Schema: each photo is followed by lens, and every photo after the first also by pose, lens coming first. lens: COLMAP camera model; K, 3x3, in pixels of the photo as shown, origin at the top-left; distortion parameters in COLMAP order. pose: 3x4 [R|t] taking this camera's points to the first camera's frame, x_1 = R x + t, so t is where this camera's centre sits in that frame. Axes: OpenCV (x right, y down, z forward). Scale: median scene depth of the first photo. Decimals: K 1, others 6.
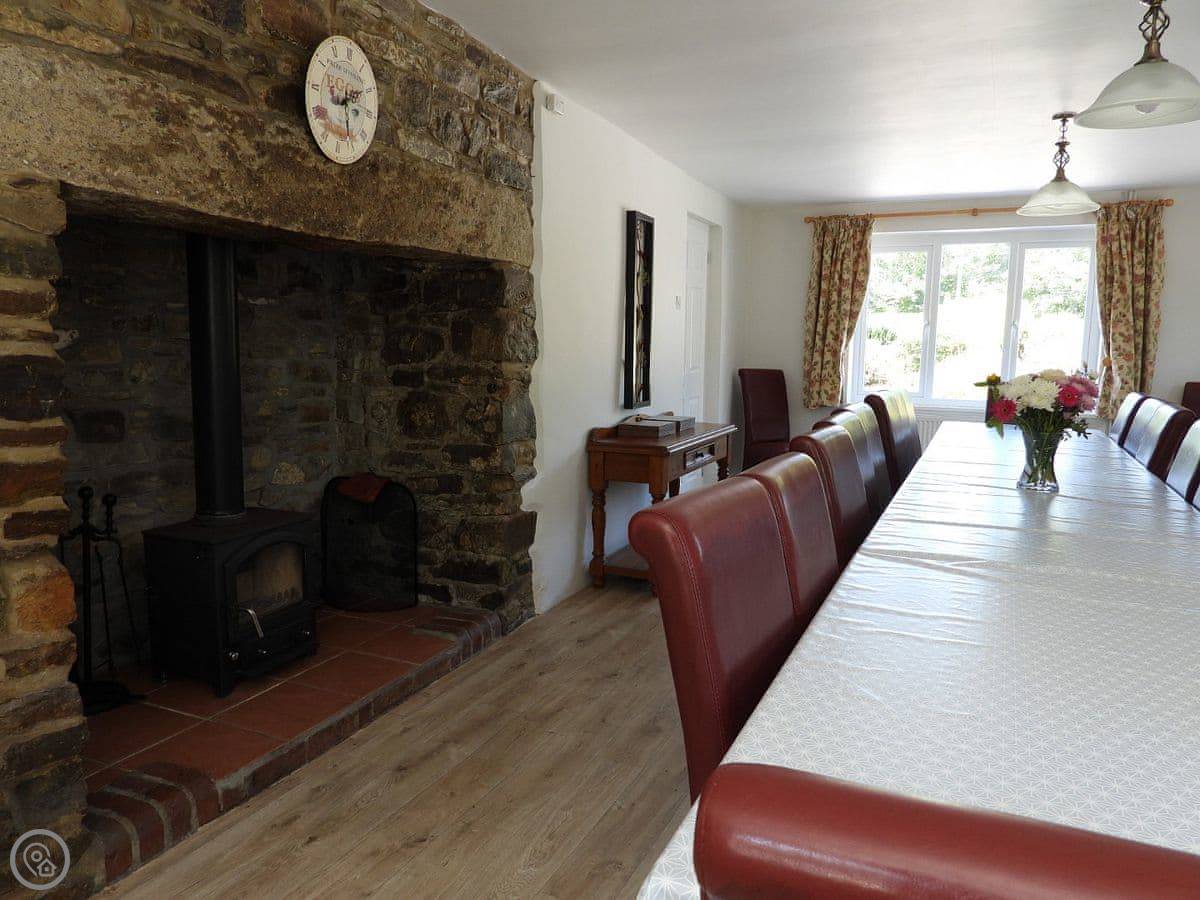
lens RADIAL K [[881.4, 0, 594.8], [0, 881.4, 474.8], [0, 0, 1]] dist [0.004080, -0.002246]
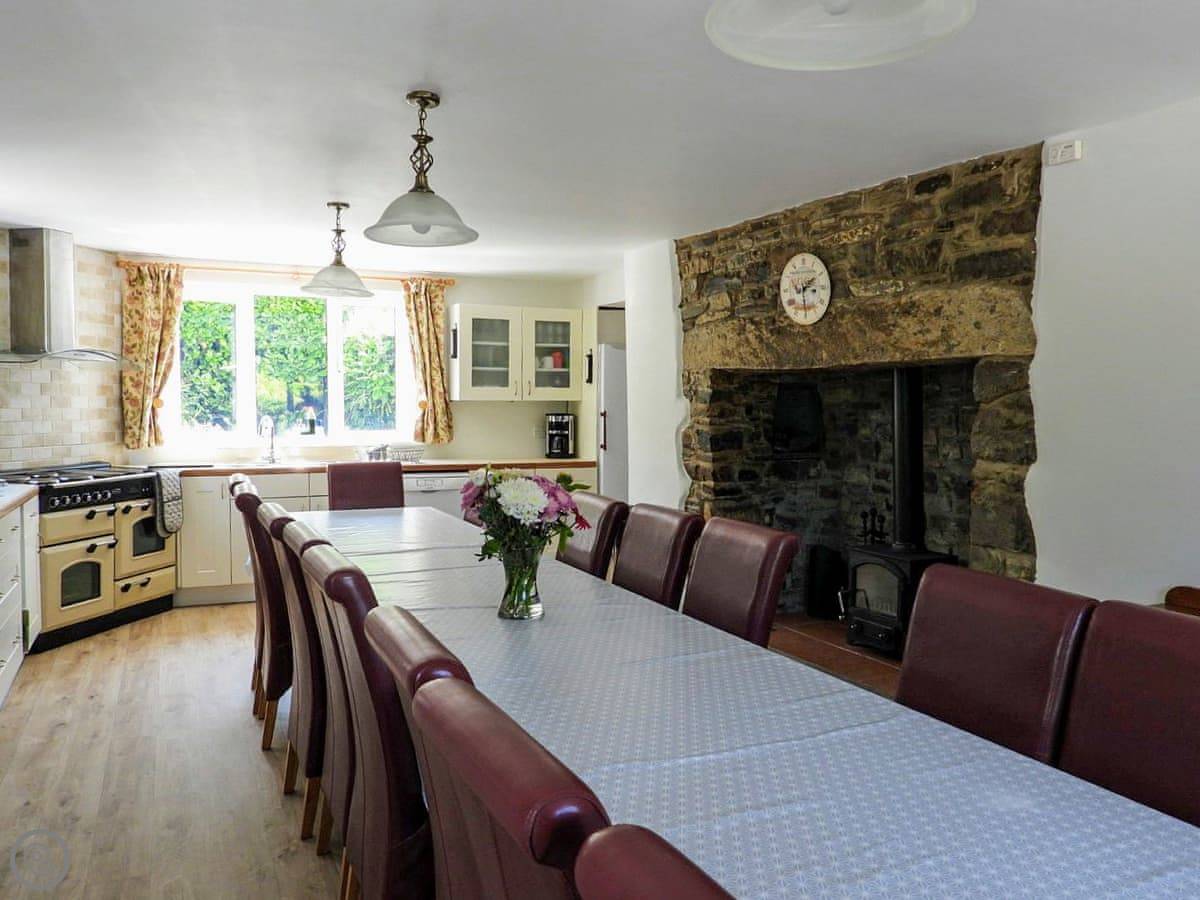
lens RADIAL K [[948.7, 0, 597.9], [0, 948.7, 447.2], [0, 0, 1]] dist [0.001209, -0.000224]
pose [[-0.654806, 0.020619, -0.755516, 4.312273], [-0.130644, 0.981493, 0.140015, -1.056668], [0.744420, 0.190386, -0.639993, 6.163865]]
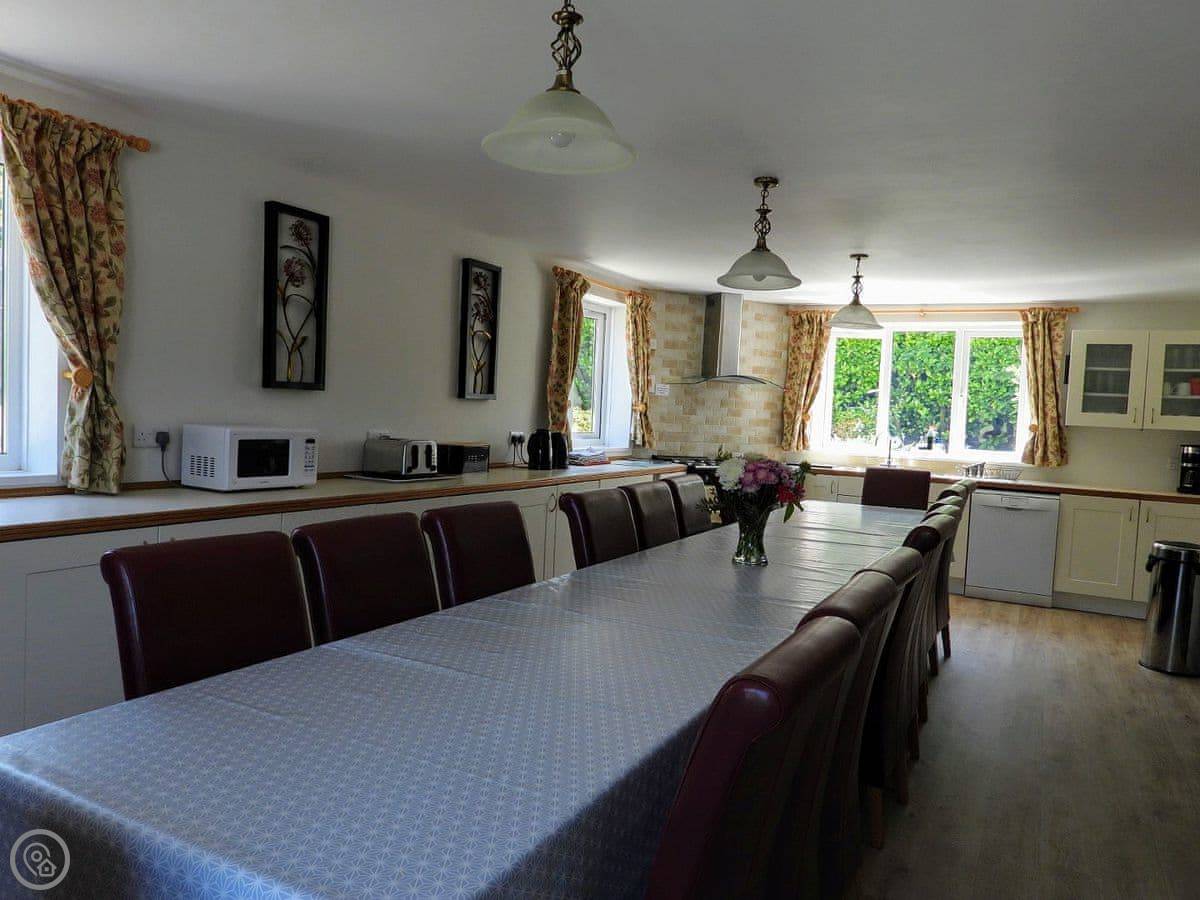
lens RADIAL K [[877.3, 0, 594.5], [0, 877.3, 455.6], [0, 0, 1]] dist [0.001031, 0.001466]
pose [[-0.996659, -0.063855, 0.050919, 2.756860], [-0.052094, 0.977206, 0.205803, -1.245820], [-0.062900, 0.202463, -0.977268, 7.681969]]
